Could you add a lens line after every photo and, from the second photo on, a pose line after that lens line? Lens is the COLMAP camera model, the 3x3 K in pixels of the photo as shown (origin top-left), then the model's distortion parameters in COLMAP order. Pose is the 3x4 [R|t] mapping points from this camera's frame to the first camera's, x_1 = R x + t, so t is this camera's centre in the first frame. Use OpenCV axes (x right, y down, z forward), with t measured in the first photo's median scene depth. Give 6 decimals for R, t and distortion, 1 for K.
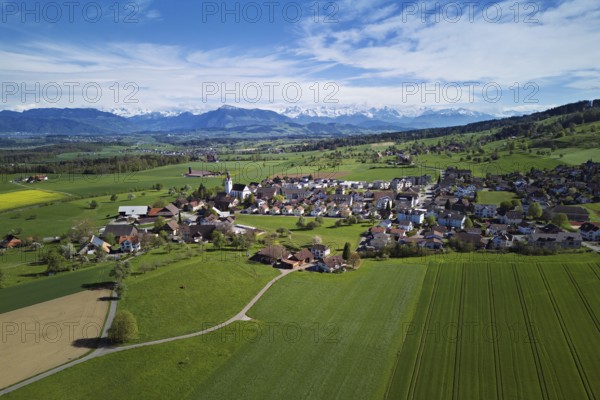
lens RADIAL K [[422.1, 0, 298.8], [0, 422.1, 220.0], [0, 0, 1]] dist [0.085588, -0.086728]
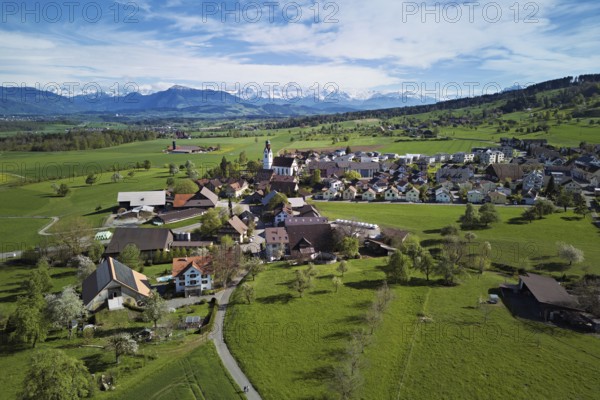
lens RADIAL K [[420.1, 0, 301.4], [0, 420.1, 192.2], [0, 0, 1]] dist [0.083511, -0.089574]
pose [[0.993078, -0.017285, 0.116175, -0.164497], [0.019741, 0.999605, -0.020019, -0.010616], [-0.115783, 0.022174, 0.993027, 0.262270]]
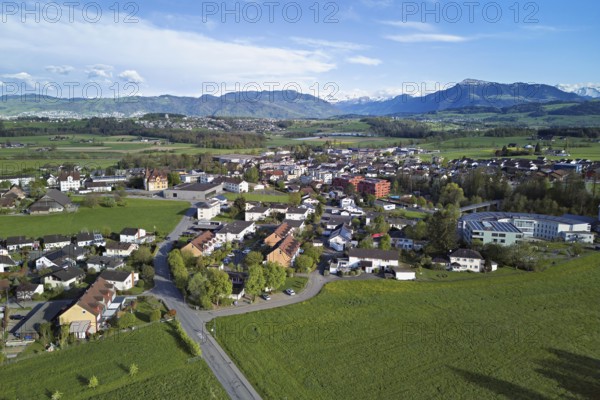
lens RADIAL K [[432.7, 0, 291.9], [0, 432.7, 199.7], [0, 0, 1]] dist [0.076091, -0.078768]
pose [[0.891741, 0.089971, -0.443513, -3.030274], [-0.102143, 0.994763, -0.003574, -1.591524], [0.440869, 0.048489, 0.896261, 8.531210]]
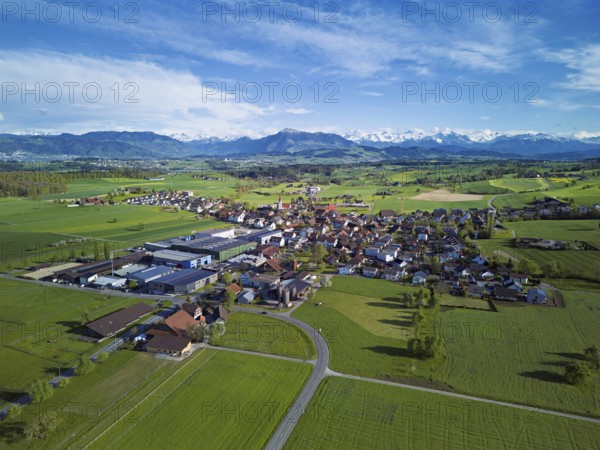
lens RADIAL K [[421.5, 0, 300.0], [0, 421.5, 225.0], [0, 0, 1]] dist [0.071839, -0.067982]
pose [[0.992868, 0.028530, -0.115752, -0.975127], [-0.033952, 0.998403, -0.045142, -0.624065], [0.114279, 0.048750, 0.992252, 3.206043]]
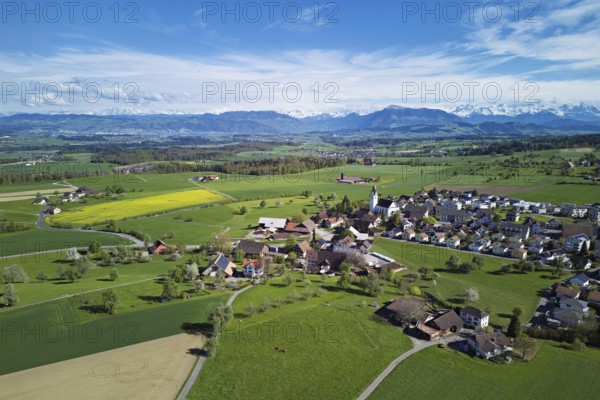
lens RADIAL K [[418.5, 0, 299.6], [0, 418.5, 216.0], [0, 0, 1]] dist [0.079194, -0.074824]
pose [[0.930824, 0.080627, -0.356462, 0.007851], [-0.083009, 0.996511, 0.008640, -0.036404], [0.355915, 0.021547, 0.934270, 0.089758]]
